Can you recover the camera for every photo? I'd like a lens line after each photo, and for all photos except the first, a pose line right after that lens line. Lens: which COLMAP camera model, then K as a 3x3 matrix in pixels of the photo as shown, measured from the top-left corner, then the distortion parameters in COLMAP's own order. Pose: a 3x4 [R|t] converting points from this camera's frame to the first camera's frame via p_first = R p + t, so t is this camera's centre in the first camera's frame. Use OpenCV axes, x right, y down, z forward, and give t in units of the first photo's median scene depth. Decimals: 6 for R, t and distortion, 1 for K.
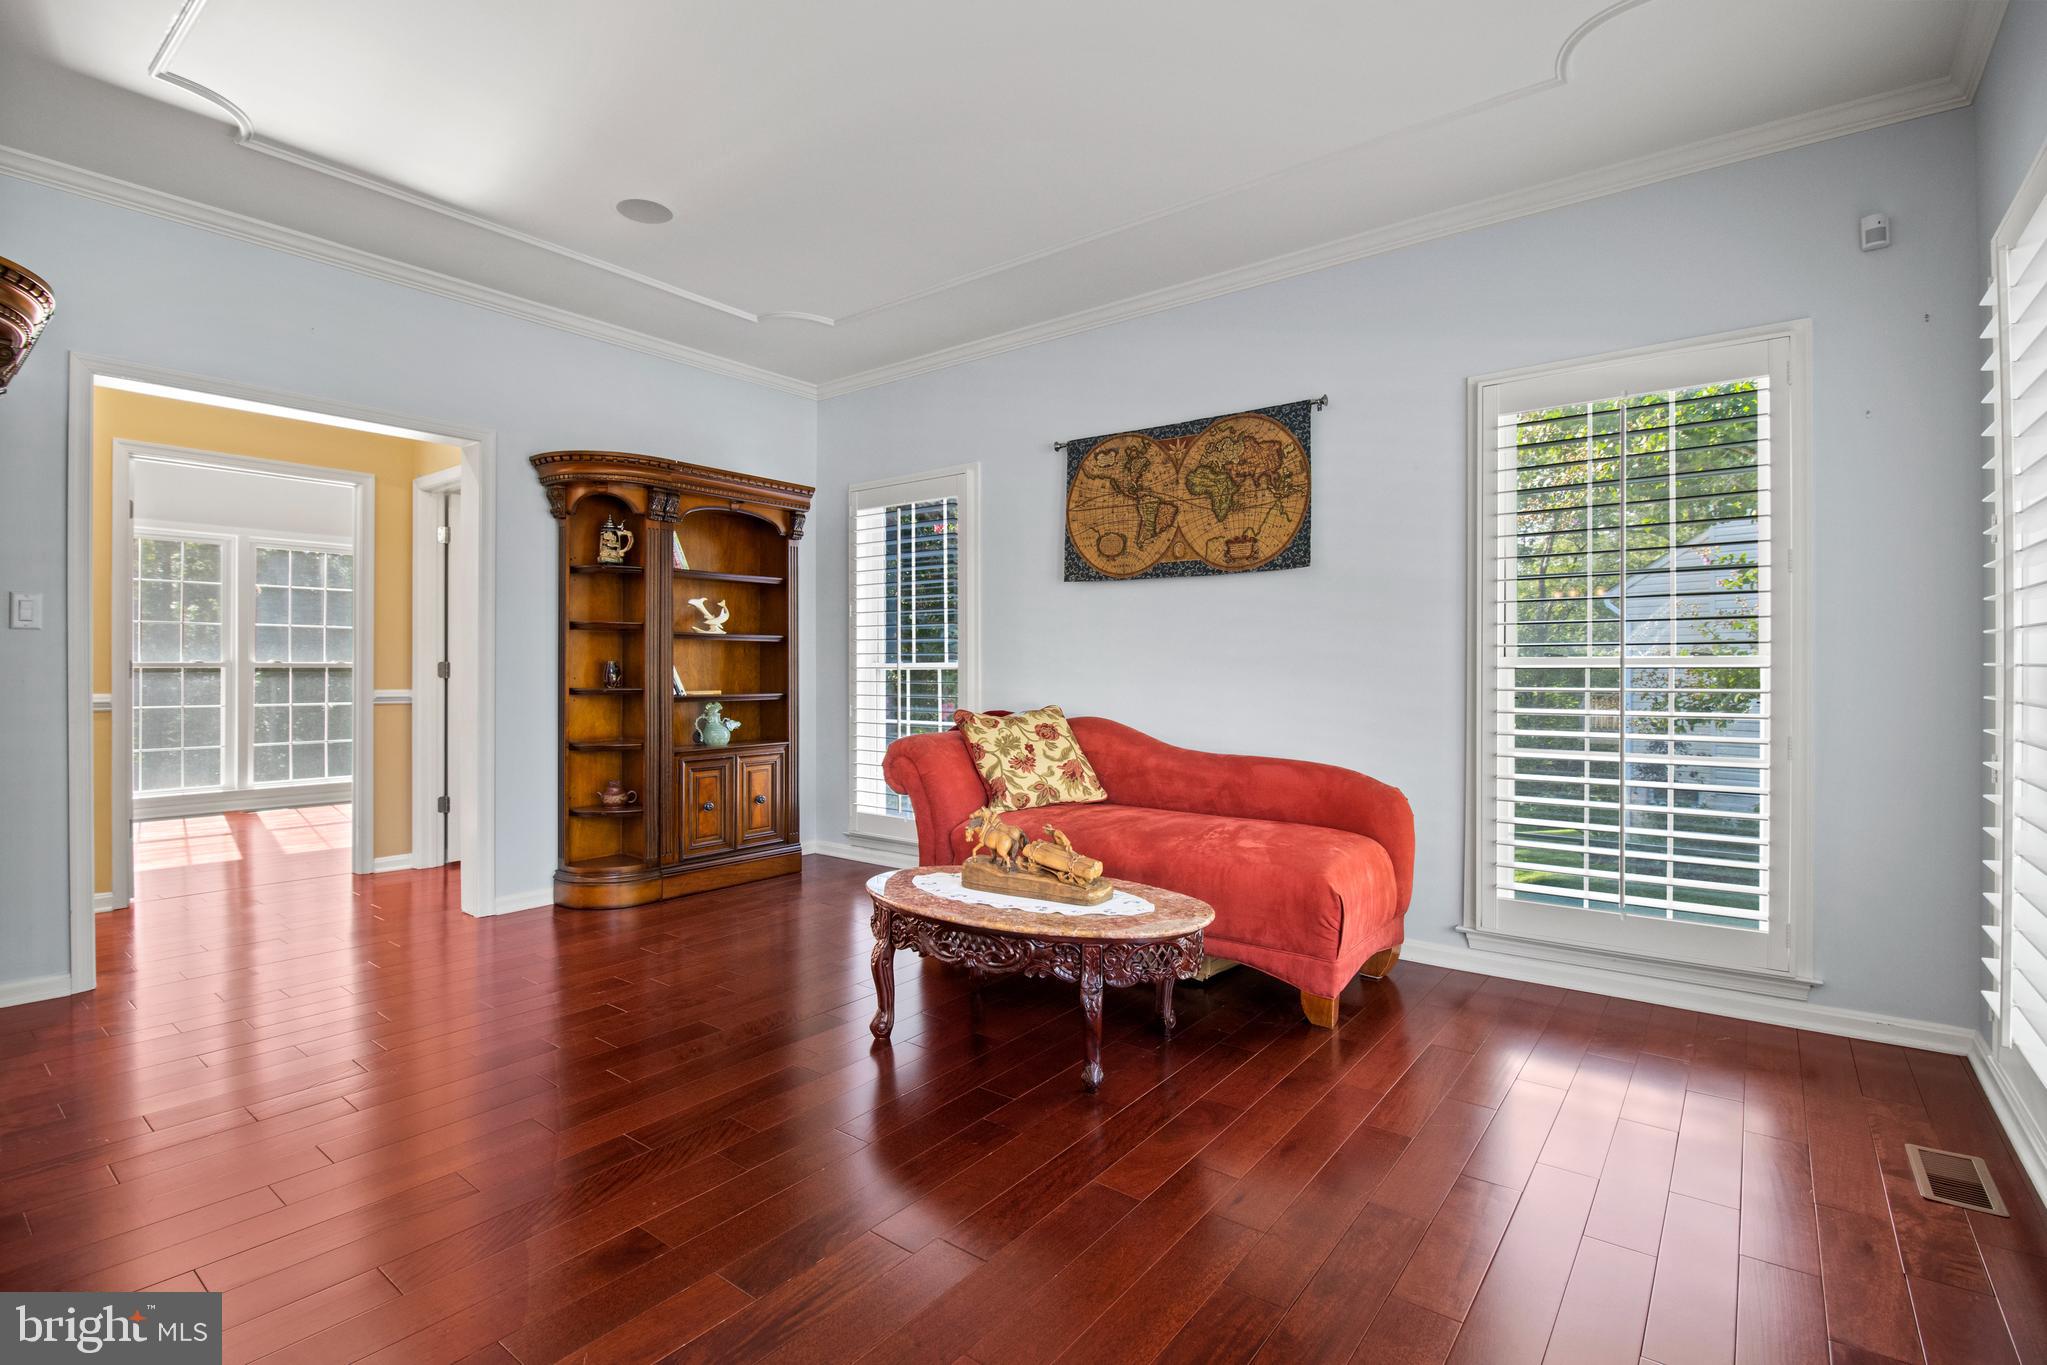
lens RADIAL K [[943.8, 0, 1020.1], [0, 943.8, 678.0], [0, 0, 1]] dist [-0.000235, 0.000887]
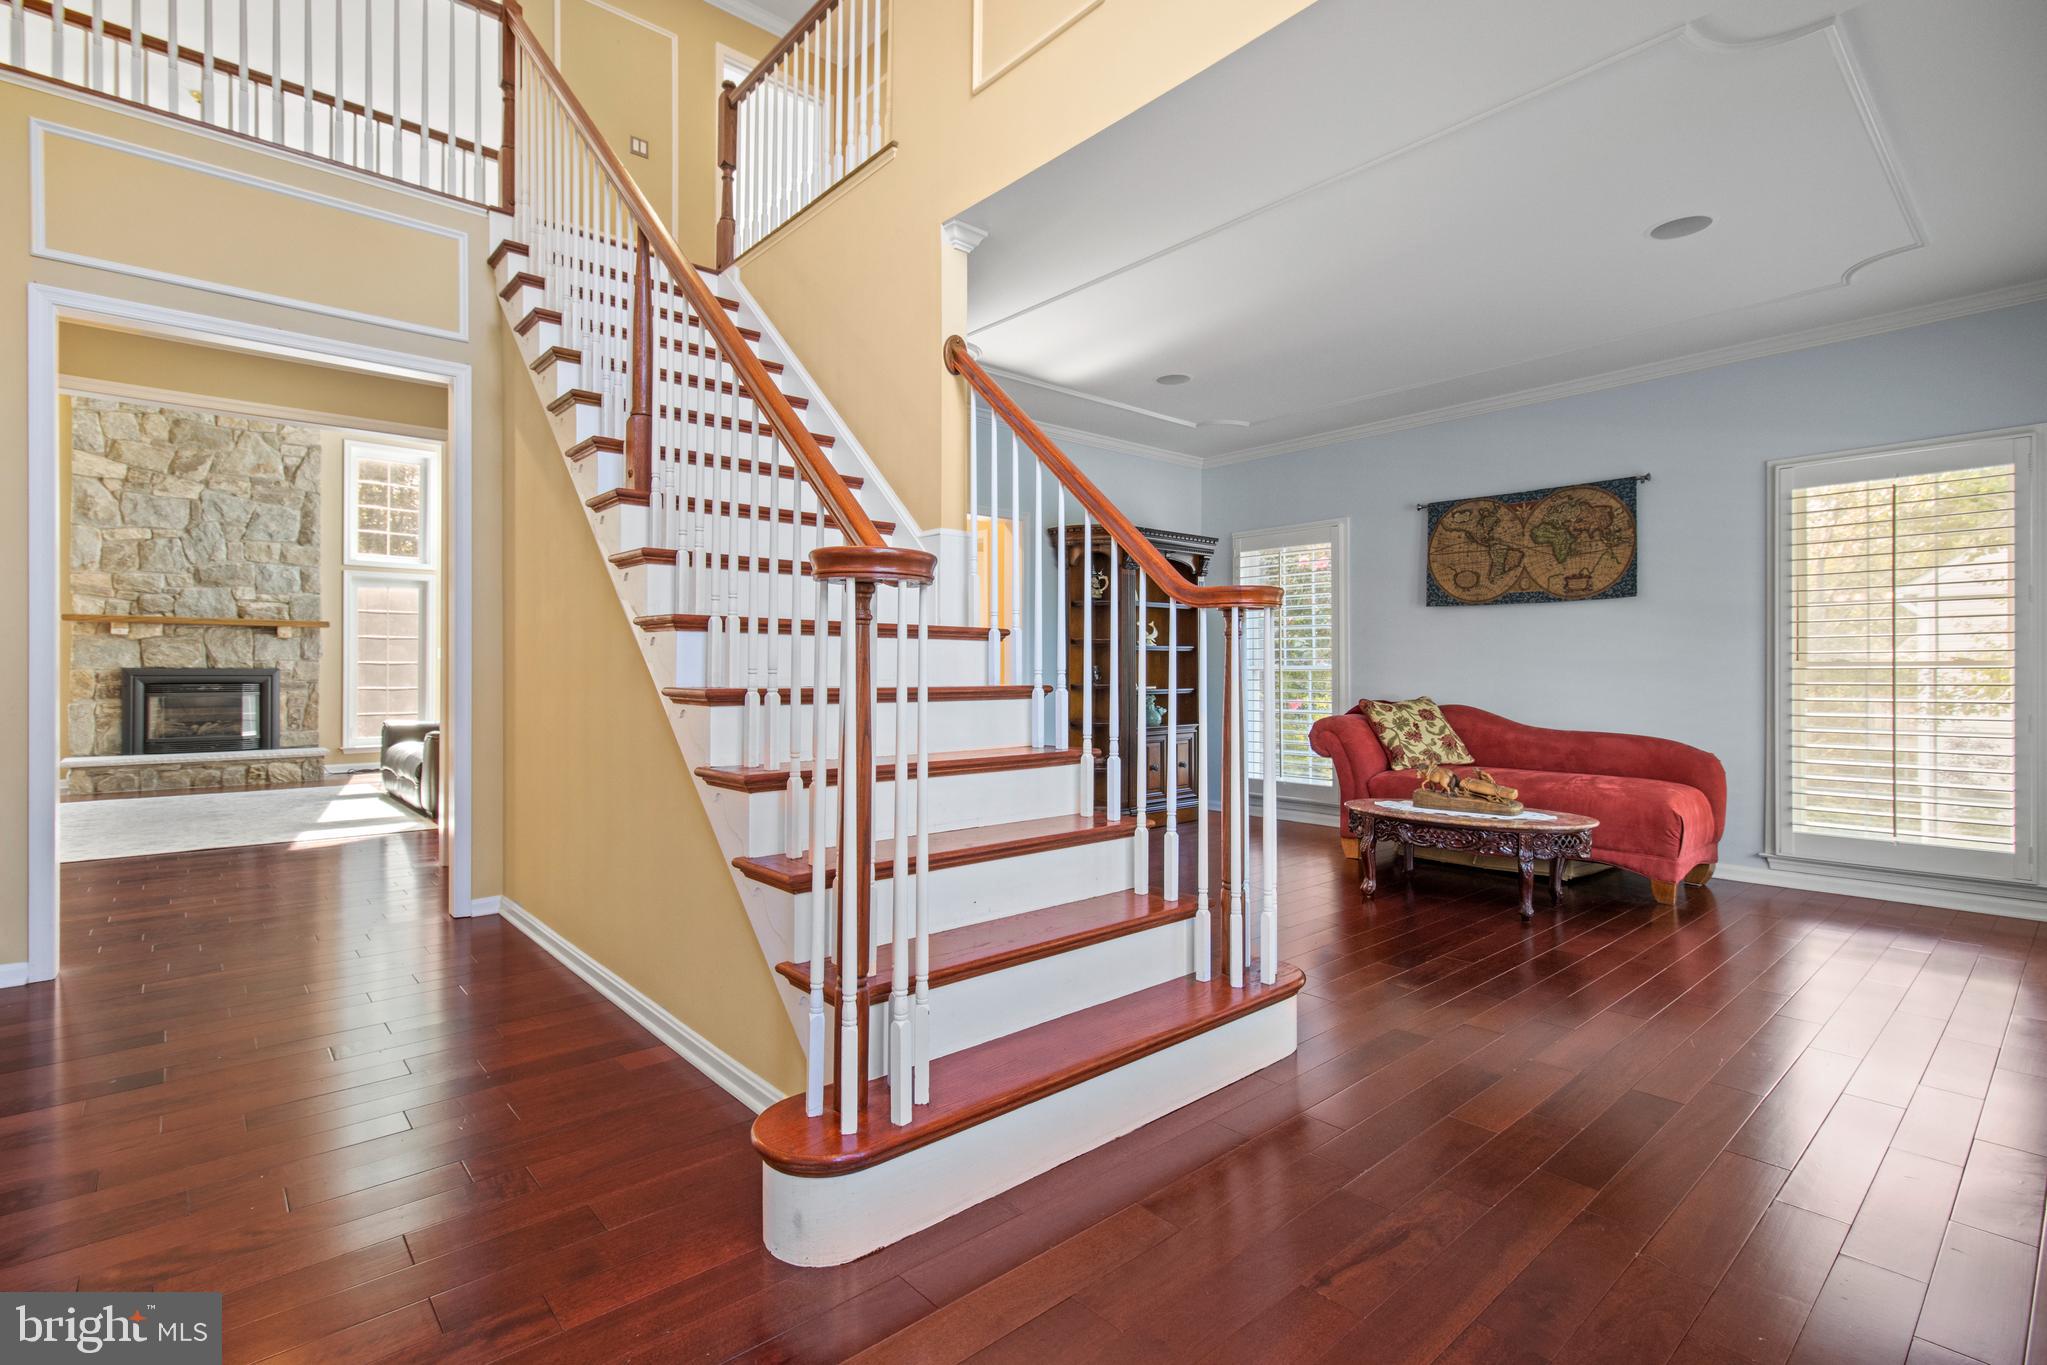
lens RADIAL K [[943.8, 0, 1025.0], [0, 943.8, 675.3], [0, 0, 1]] dist [-0.000235, 0.000887]
pose [[0.981050, -0.001789, -0.193747, -0.296176], [0.000957, 0.999990, -0.004384, 0.003504], [0.193753, 0.004116, 0.981042, -0.519052]]
